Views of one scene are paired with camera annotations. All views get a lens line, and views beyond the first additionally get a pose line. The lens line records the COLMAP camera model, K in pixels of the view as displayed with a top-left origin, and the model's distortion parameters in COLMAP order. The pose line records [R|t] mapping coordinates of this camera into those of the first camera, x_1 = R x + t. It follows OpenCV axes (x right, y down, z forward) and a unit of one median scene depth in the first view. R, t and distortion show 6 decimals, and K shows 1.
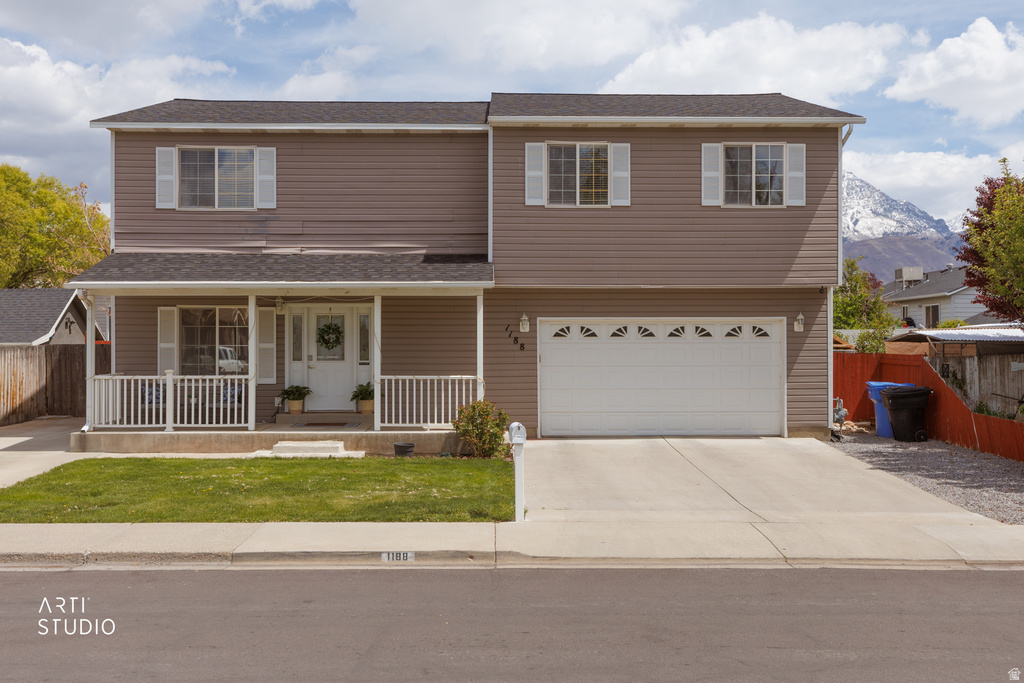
lens RADIAL K [[1040.4, 0, 512.0], [0, 1040.4, 341.5], [0, 0, 1]] dist [-0.013580, 0.005430]
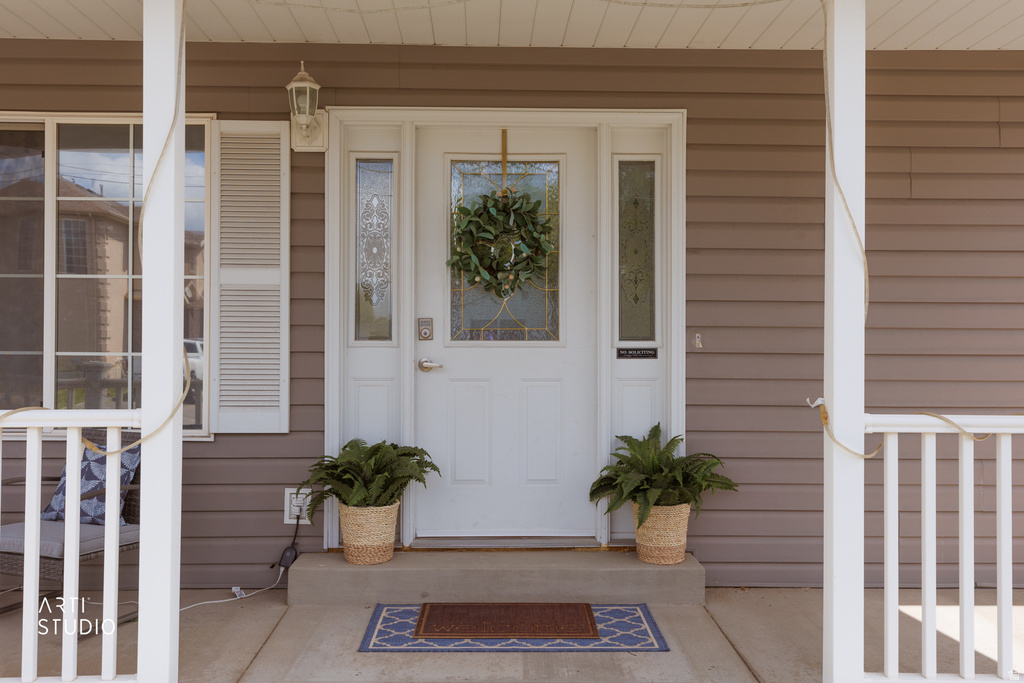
lens RADIAL K [[982.9, 0, 512.0], [0, 982.9, 341.5], [0, 0, 1]] dist [0.001057, 0.001822]
pose [[0.999910, 0.005163, 0.012375, -0.177172], [-0.005171, 0.999986, 0.000620, 0.018576], [-0.012372, -0.000684, 0.999923, 0.767687]]
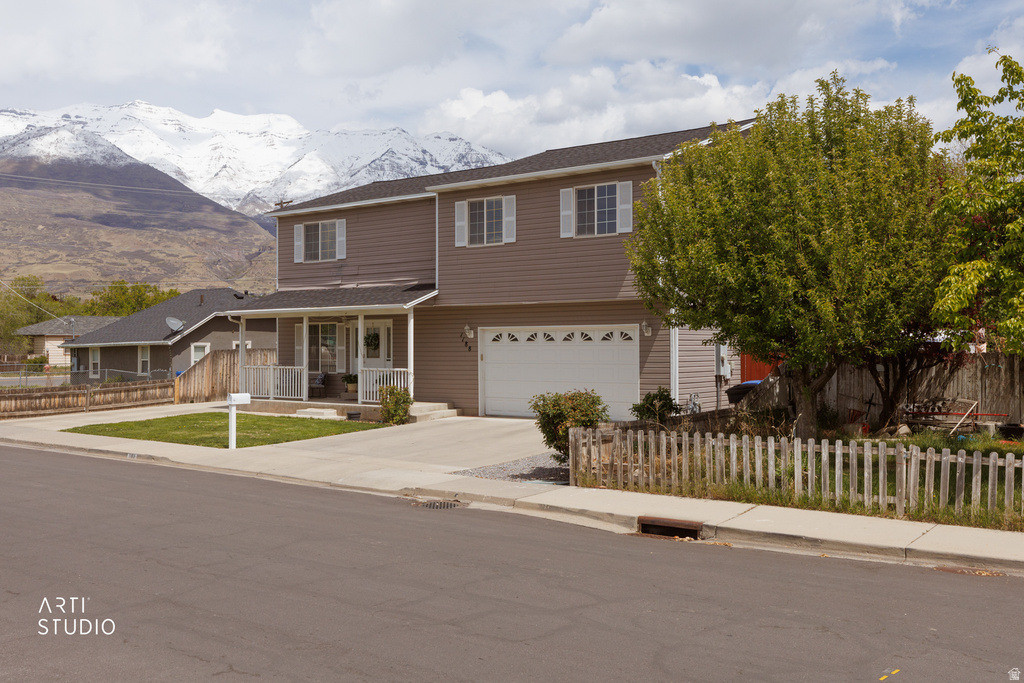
lens RADIAL K [[1040.4, 0, 512.0], [0, 1040.4, 341.5], [0, 0, 1]] dist [-0.013580, 0.005430]
pose [[0.763063, -0.004569, -0.646308, 0.953705], [0.002143, 0.999987, -0.004538, 0.001953], [0.646320, 0.002078, 0.763063, -0.013021]]
